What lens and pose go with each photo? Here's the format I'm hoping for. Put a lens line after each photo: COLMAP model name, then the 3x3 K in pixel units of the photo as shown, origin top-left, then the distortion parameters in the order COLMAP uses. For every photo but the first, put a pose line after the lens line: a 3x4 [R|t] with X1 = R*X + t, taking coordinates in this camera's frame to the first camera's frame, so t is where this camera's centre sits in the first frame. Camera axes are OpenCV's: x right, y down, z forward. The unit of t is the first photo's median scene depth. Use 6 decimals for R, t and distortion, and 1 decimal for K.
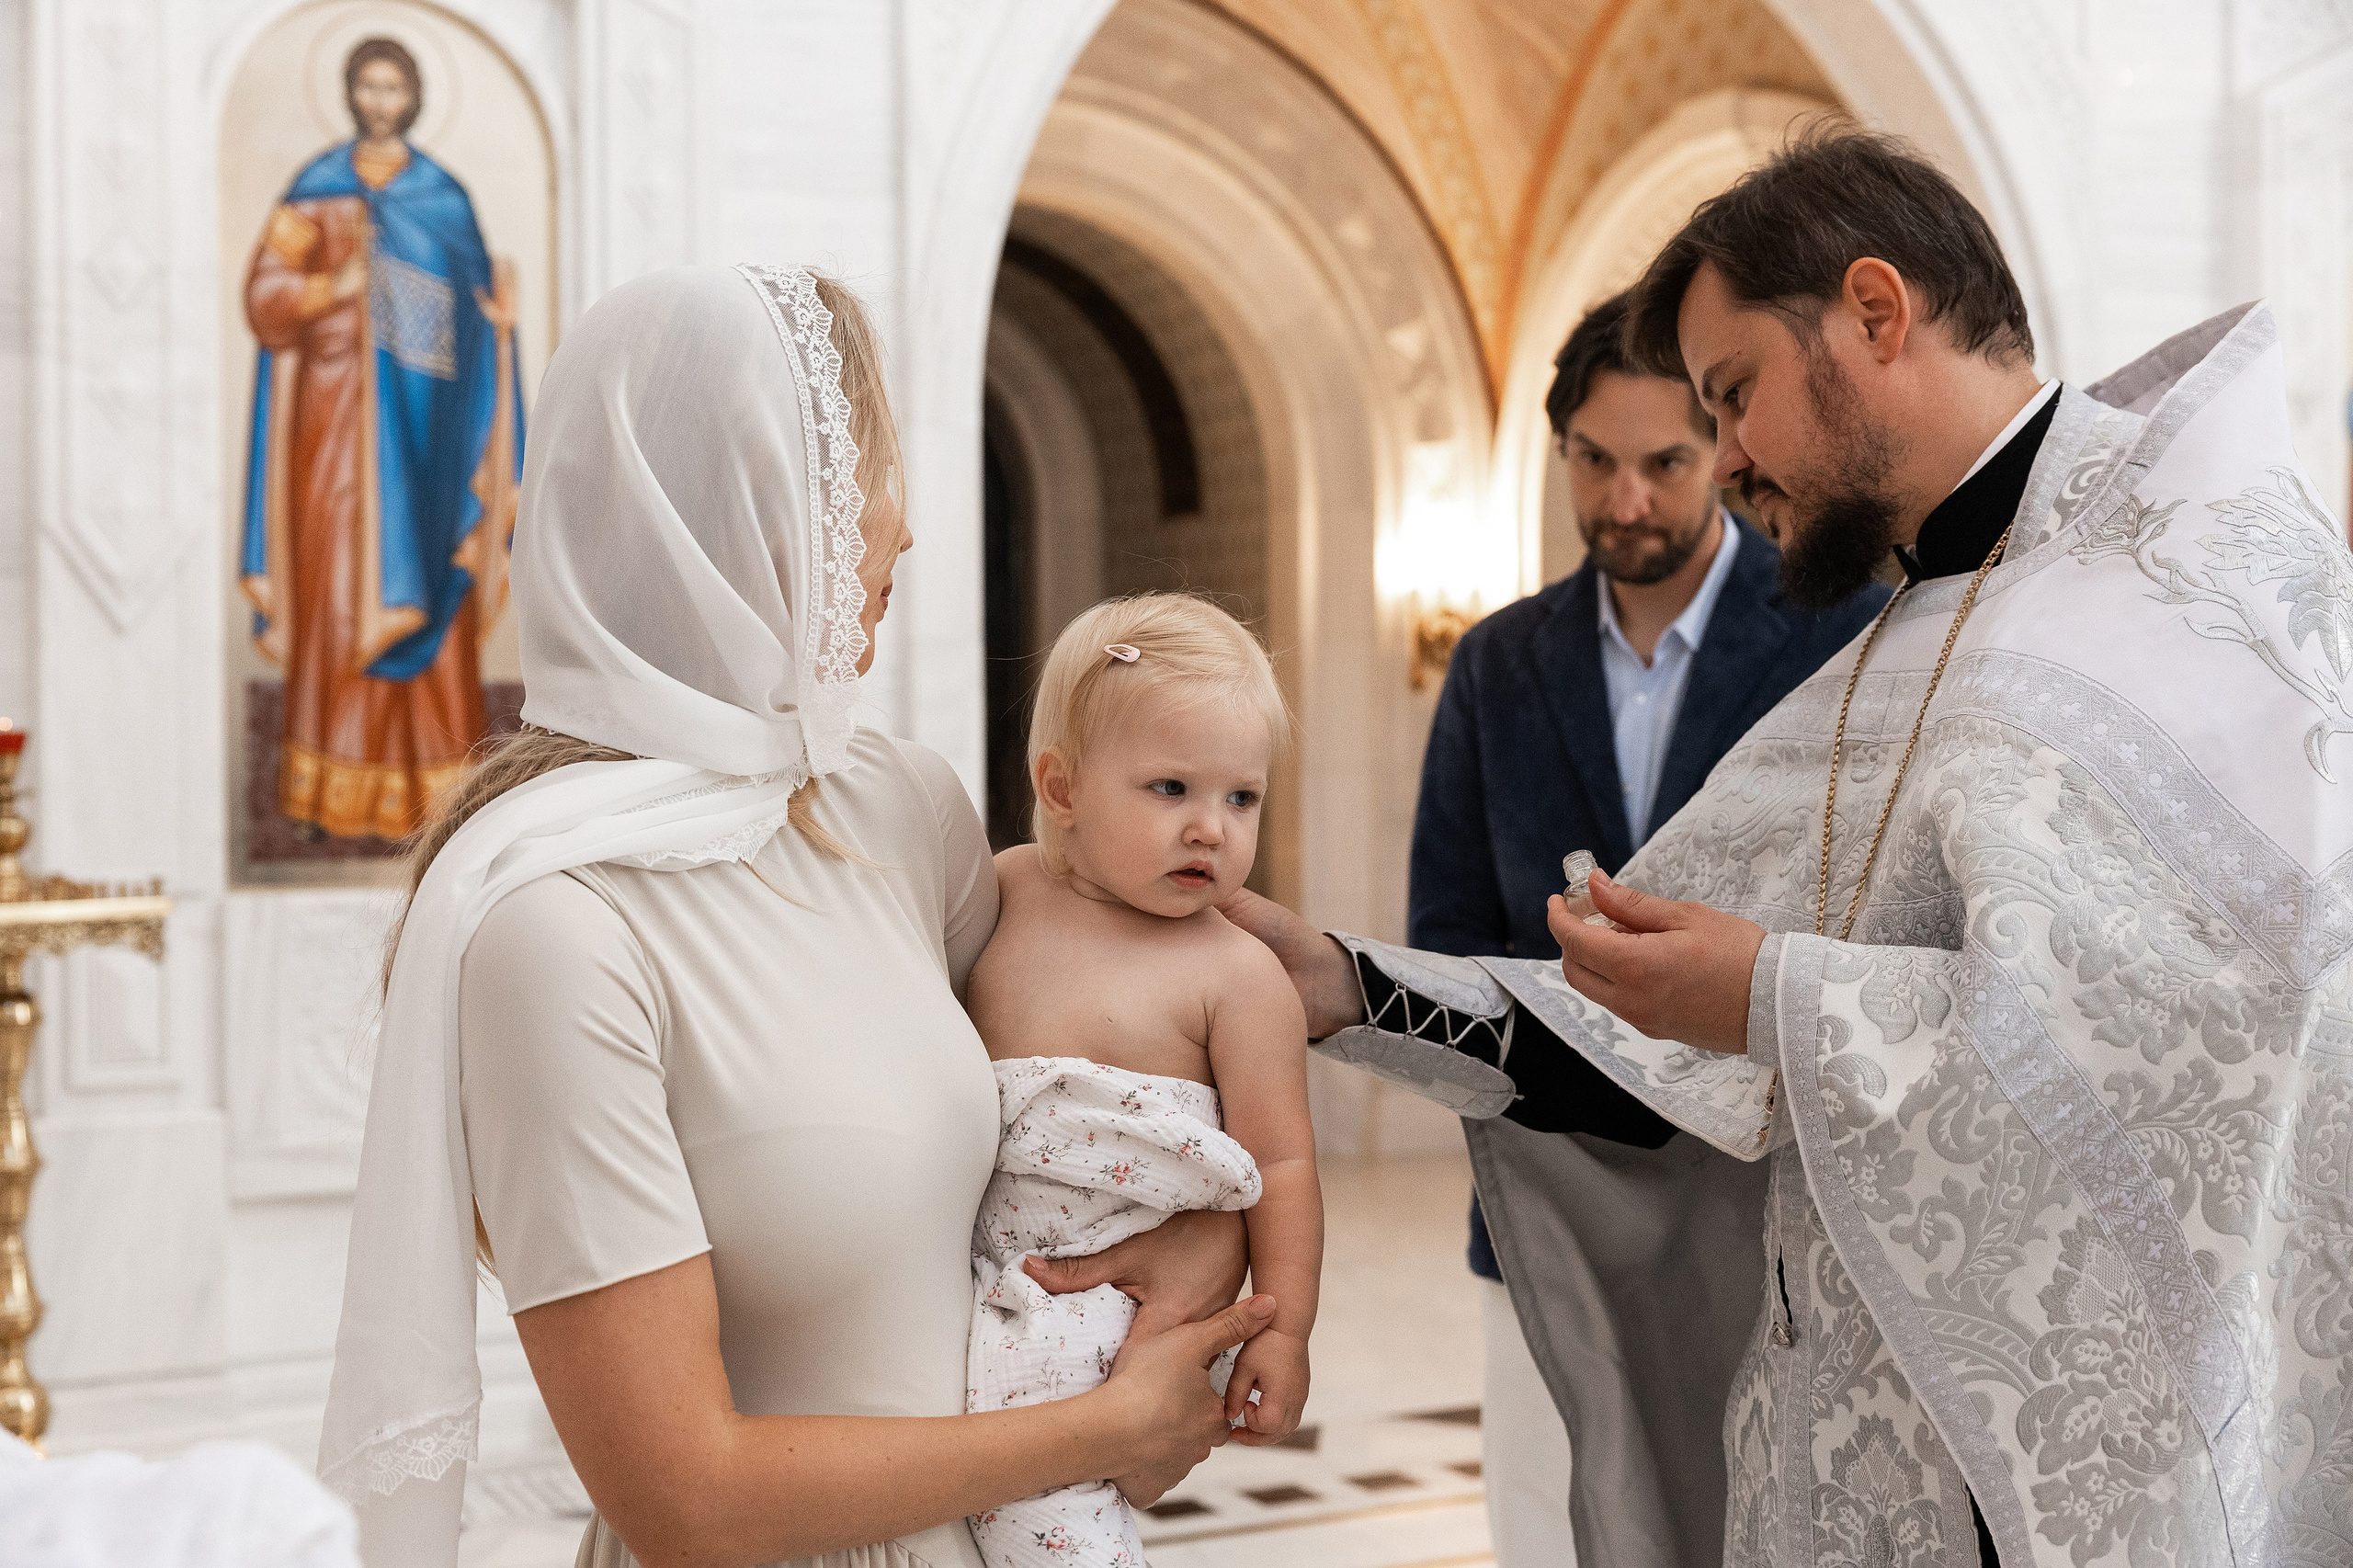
lens RADIAL K [[3129.3, 0, 1138.9], [0, 3129.3, 792.4], [0, 0, 1]] dist [0.023283, 0.000000]
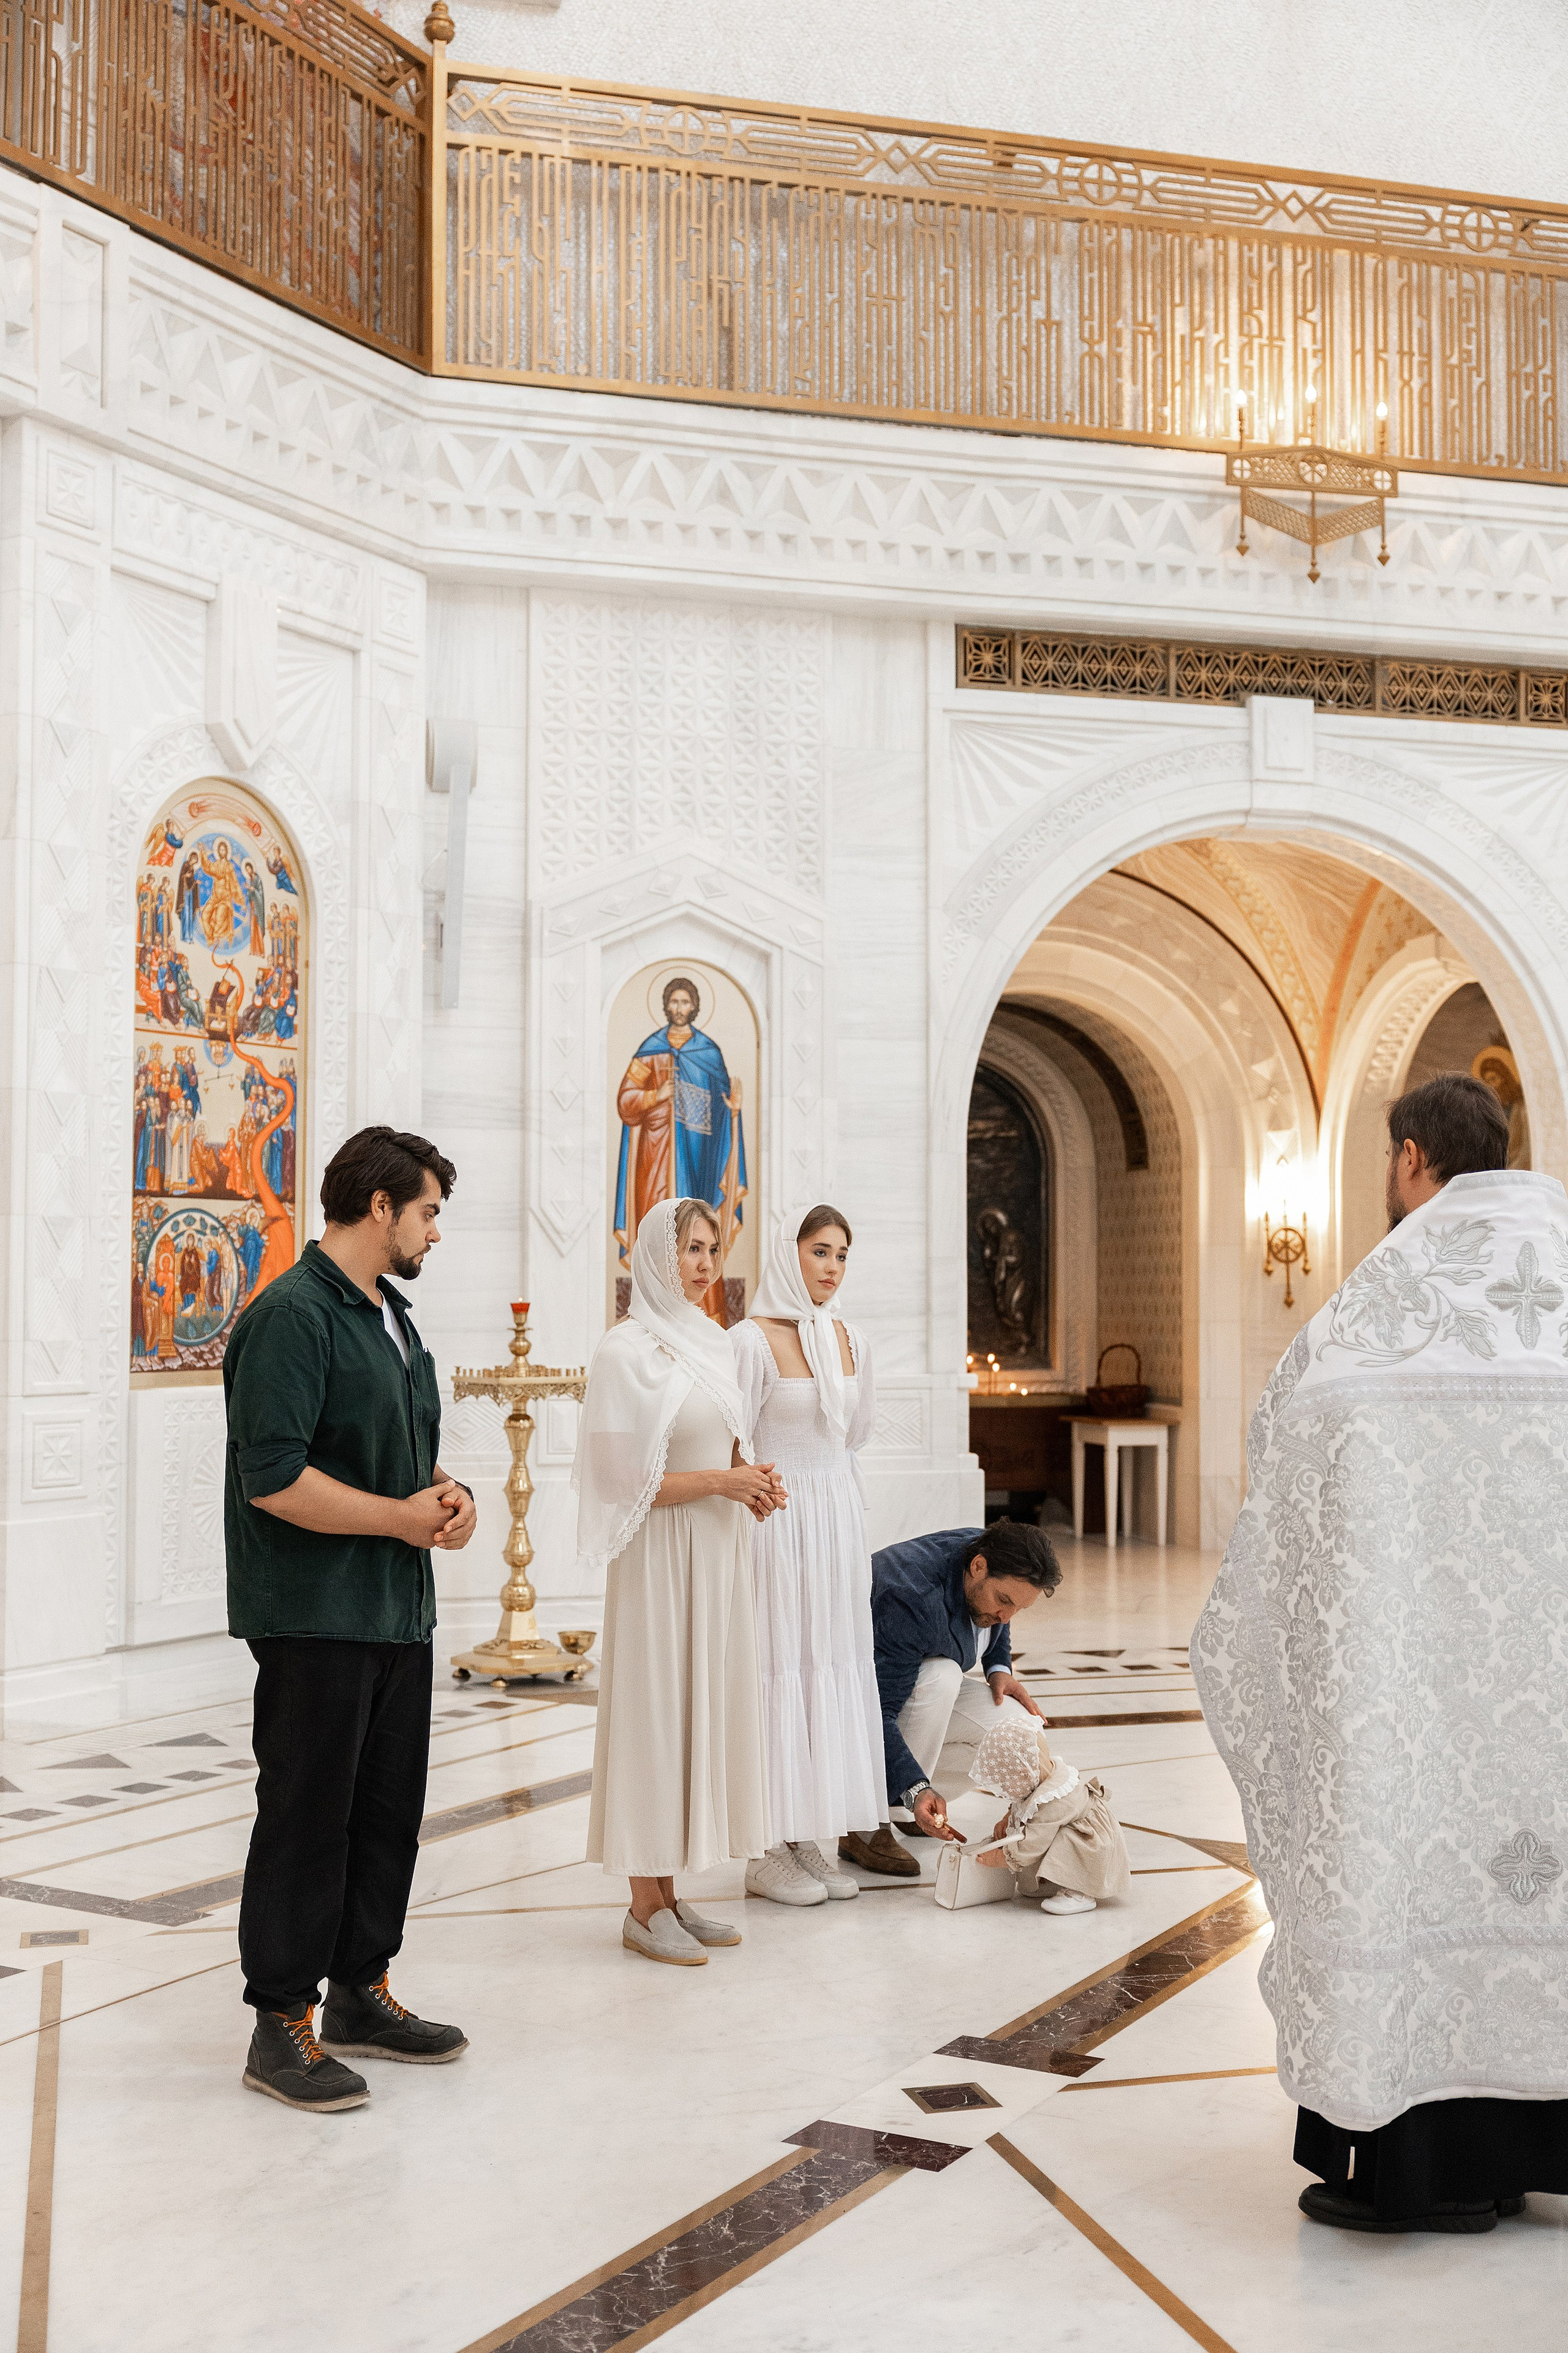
lens RADIAL K [[2567.4, 0, 795.7], [0, 2567.4, 1193.2], [0, 0, 1]] dist [-0.007456, 0.000000]
pose [[0.983153, 0.000466, -0.182784, 0.155866], [-0.010486, 0.998494, -0.053857, 0.000006], [0.182484, 0.054866, 0.981677, -0.696449]]
